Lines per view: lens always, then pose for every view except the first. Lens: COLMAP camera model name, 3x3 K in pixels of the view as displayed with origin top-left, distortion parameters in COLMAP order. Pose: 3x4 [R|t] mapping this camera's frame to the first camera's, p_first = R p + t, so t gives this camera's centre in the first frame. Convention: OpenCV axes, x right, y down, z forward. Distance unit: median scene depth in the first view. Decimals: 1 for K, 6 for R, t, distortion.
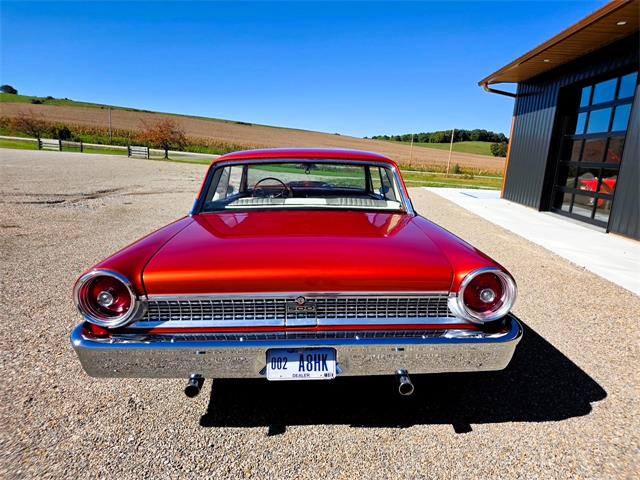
lens RADIAL K [[428.7, 0, 329.7], [0, 428.7, 240.8], [0, 0, 1]] dist [0.040611, -0.024618]
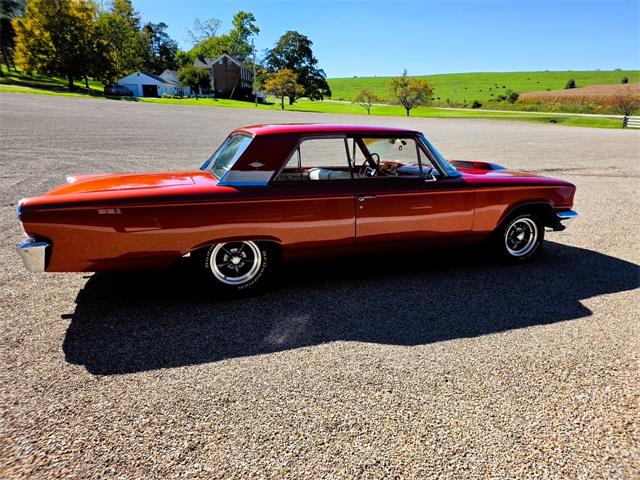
lens RADIAL K [[428.7, 0, 325.2], [0, 428.7, 242.7], [0, 0, 1]] dist [0.040611, -0.024618]
pose [[0.298824, 0.227890, -0.926699, 0.316093], [-0.181828, 0.966875, 0.179138, -0.038818], [0.936826, 0.114969, 0.330362, 0.219048]]
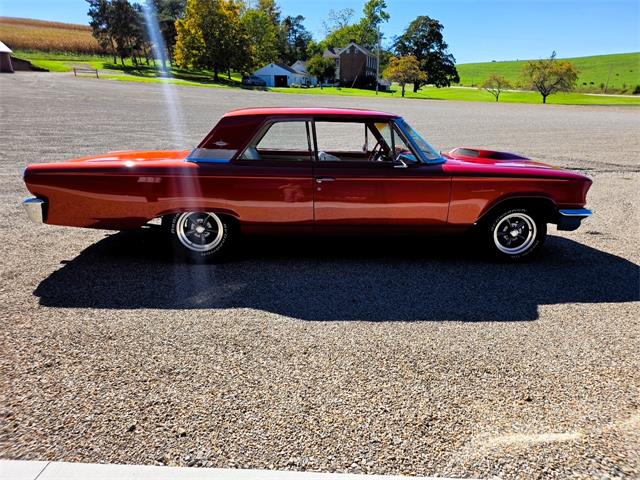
lens RADIAL K [[428.7, 0, 322.0], [0, 428.7, 240.3], [0, 0, 1]] dist [0.040611, -0.024618]
pose [[0.008009, 0.259759, -0.965640, 0.346317], [-0.203964, 0.945794, 0.252728, -0.056089], [0.978946, 0.194932, 0.060557, 0.323814]]
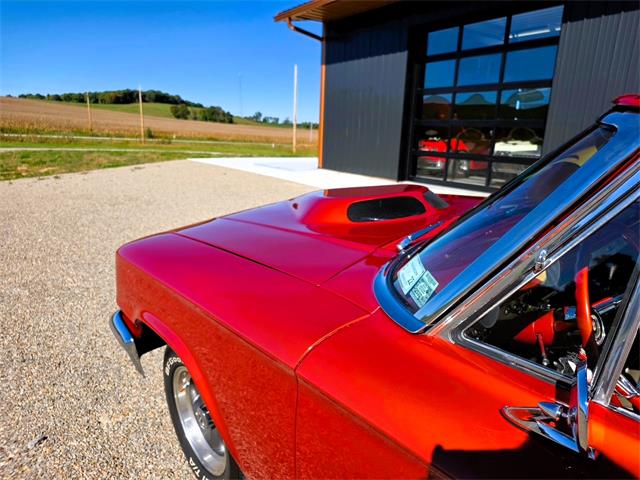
lens RADIAL K [[428.7, 0, 316.3], [0, 428.7, 240.7], [0, 0, 1]] dist [0.040611, -0.024618]
pose [[0.777239, -0.186514, 0.600926, -0.130870], [0.137434, 0.982318, 0.127133, -0.068619], [-0.614013, -0.016225, 0.789129, 0.358766]]
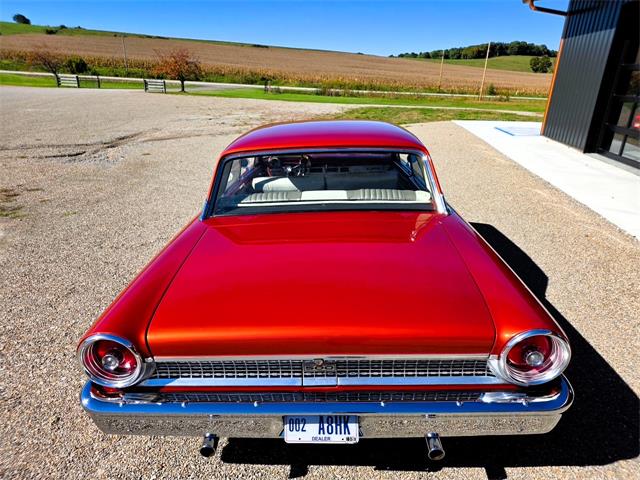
lens RADIAL K [[428.7, 0, 319.5], [0, 428.7, 248.0], [0, 0, 1]] dist [0.040611, -0.024618]
pose [[0.996936, -0.007043, -0.077910, 0.000760], [0.020817, 0.983912, 0.177435, -0.037318], [0.075407, -0.178513, 0.981044, 0.023246]]
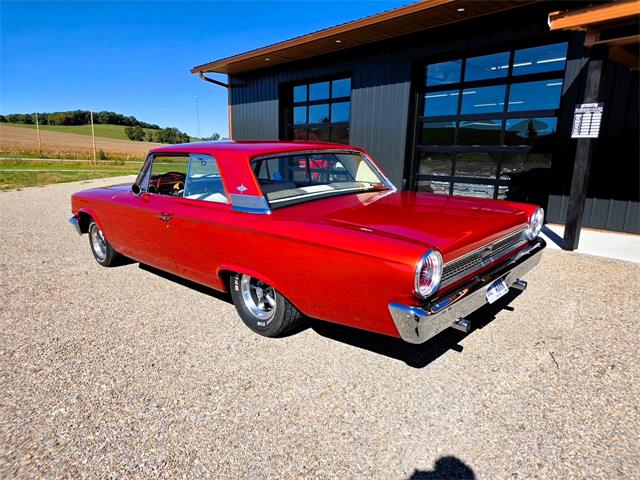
lens RADIAL K [[428.7, 0, 324.5], [0, 428.7, 246.2], [0, 0, 1]] dist [0.040611, -0.024618]
pose [[0.707405, -0.185151, 0.682127, -0.217248], [0.152601, 0.982327, 0.108379, -0.016254], [-0.690139, 0.027426, 0.723157, 0.046963]]
